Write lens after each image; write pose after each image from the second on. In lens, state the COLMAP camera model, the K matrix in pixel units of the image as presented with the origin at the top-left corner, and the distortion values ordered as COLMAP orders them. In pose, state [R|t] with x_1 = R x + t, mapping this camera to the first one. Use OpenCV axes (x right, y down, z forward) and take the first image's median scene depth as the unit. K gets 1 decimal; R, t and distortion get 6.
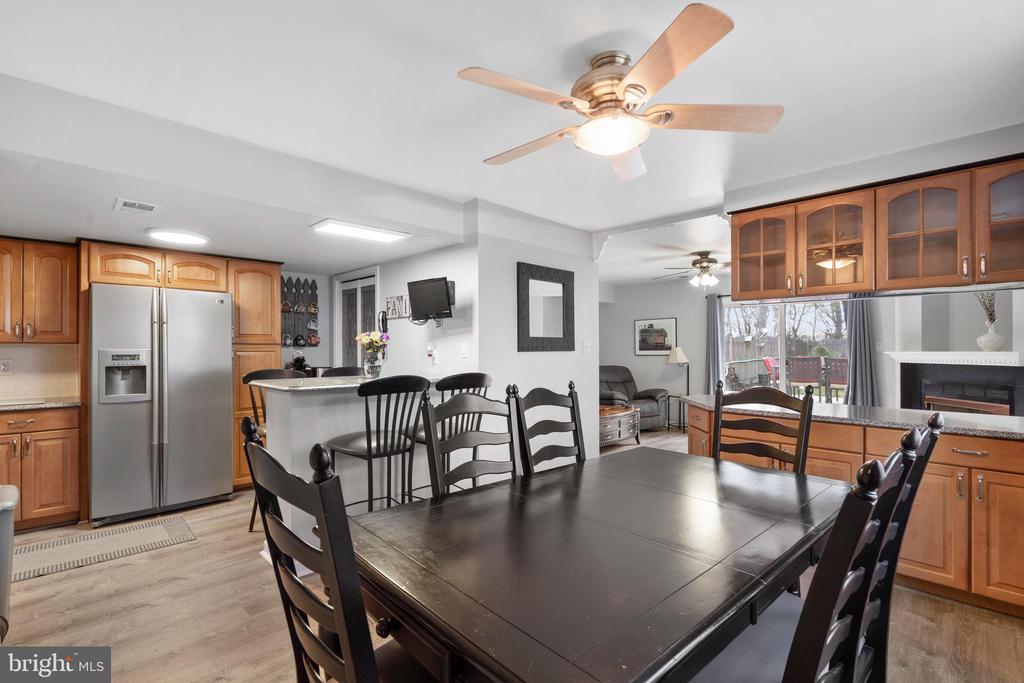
lens RADIAL K [[468.7, 0, 515.0], [0, 468.7, 345.2], [0, 0, 1]] dist [0.002270, -0.000049]
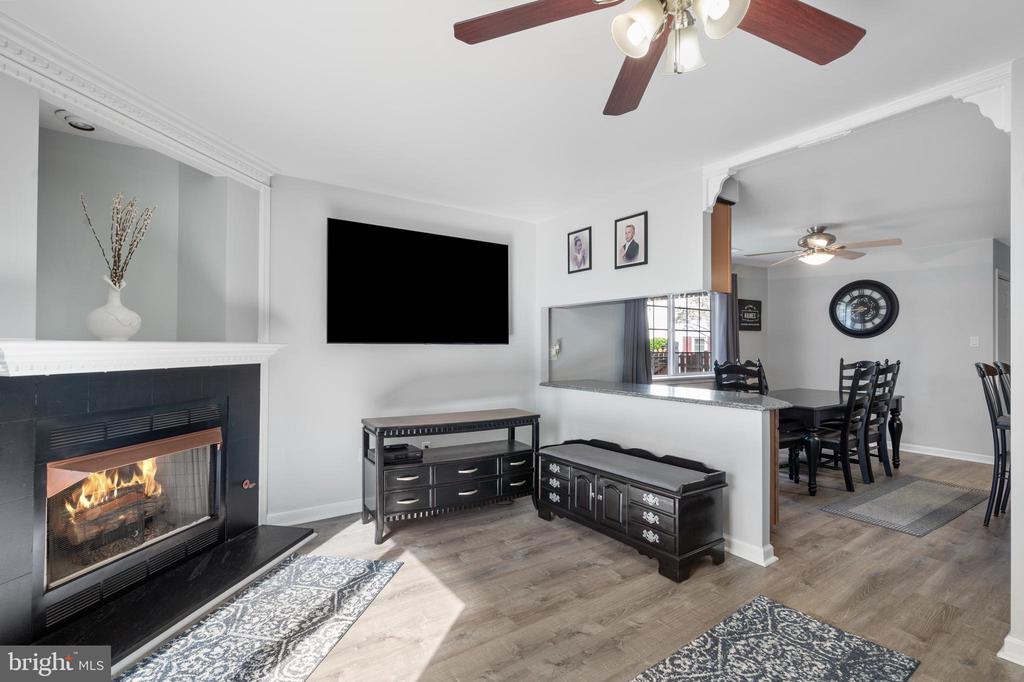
lens RADIAL K [[468.7, 0, 509.7], [0, 468.7, 351.3], [0, 0, 1]] dist [0.002270, -0.000049]
pose [[-0.985412, 0.000753, 0.170183, 0.325349], [0.000492, 0.999999, -0.001574, 0.015333], [-0.170184, -0.001467, -0.985411, 0.901618]]
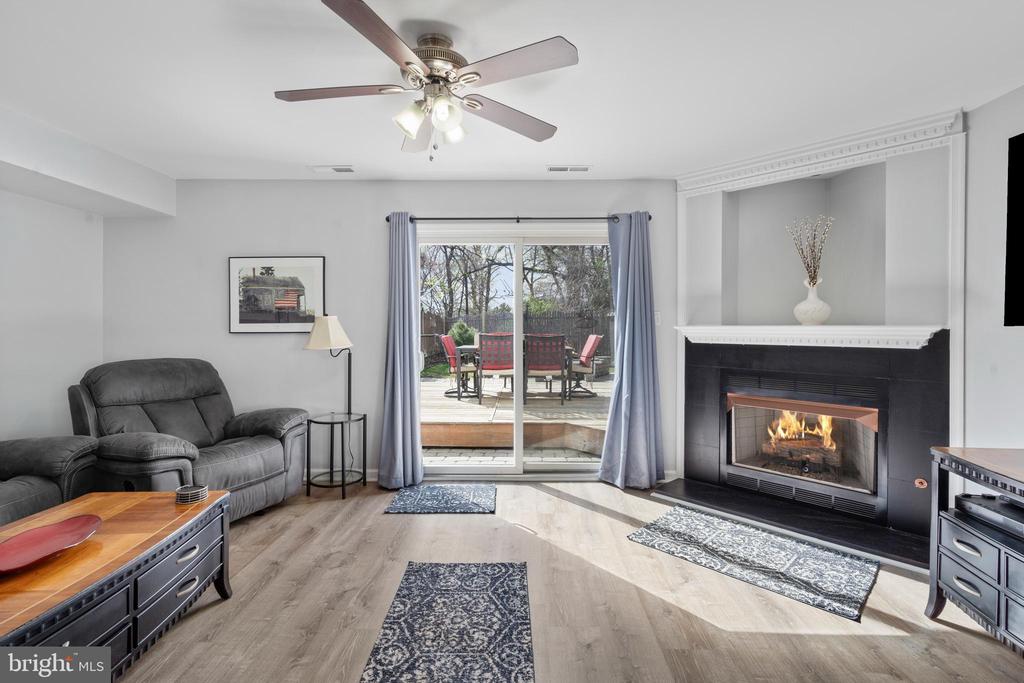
lens RADIAL K [[468.7, 0, 521.4], [0, 468.7, 331.5], [0, 0, 1]] dist [0.002270, -0.000049]
pose [[0.709223, 0.004318, 0.704971, 0.147876], [-0.012867, 0.999894, 0.006820, 0.013864], [-0.704867, -0.013908, 0.709203, 0.516805]]
